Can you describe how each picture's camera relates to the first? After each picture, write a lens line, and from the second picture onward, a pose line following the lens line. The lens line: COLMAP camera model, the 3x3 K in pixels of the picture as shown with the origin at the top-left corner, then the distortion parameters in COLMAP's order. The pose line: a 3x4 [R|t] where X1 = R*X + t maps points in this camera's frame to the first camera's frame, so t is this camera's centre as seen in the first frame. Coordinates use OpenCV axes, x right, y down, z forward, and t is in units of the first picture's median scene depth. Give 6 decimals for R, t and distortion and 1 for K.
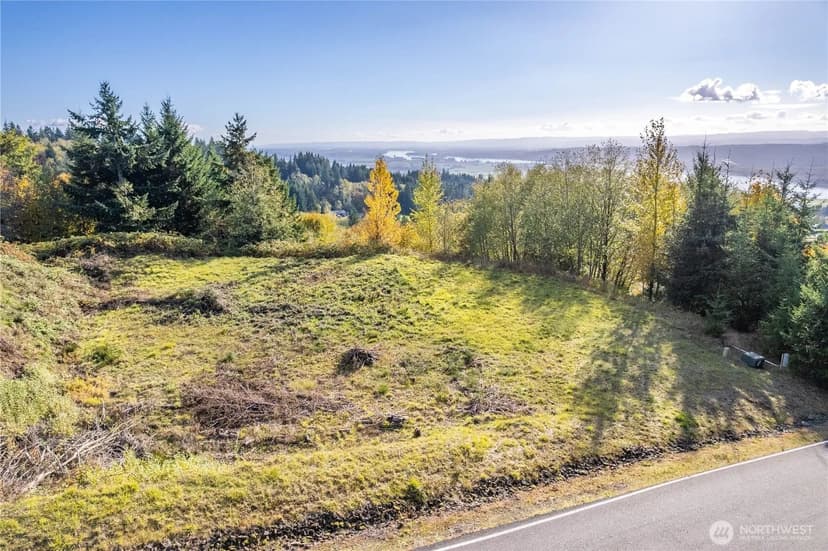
lens RADIAL K [[531.9, 0, 414.0], [0, 531.9, 275.5], [0, 0, 1]] dist [-0.030656, 0.003526]
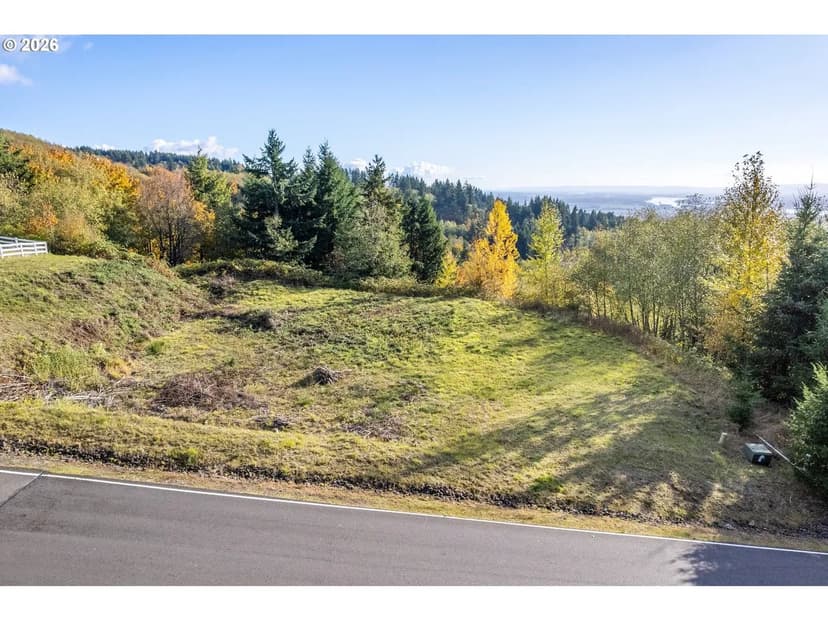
lens RADIAL K [[595.5, 0, 414.0], [0, 595.5, 310.5], [0, 0, 1]] dist [-0.066097, 0.043368]
pose [[0.901193, 0.091725, -0.423600, 0.270955], [-0.108157, 0.994023, -0.014857, 0.008419], [0.419705, 0.059205, 0.905728, -0.010168]]
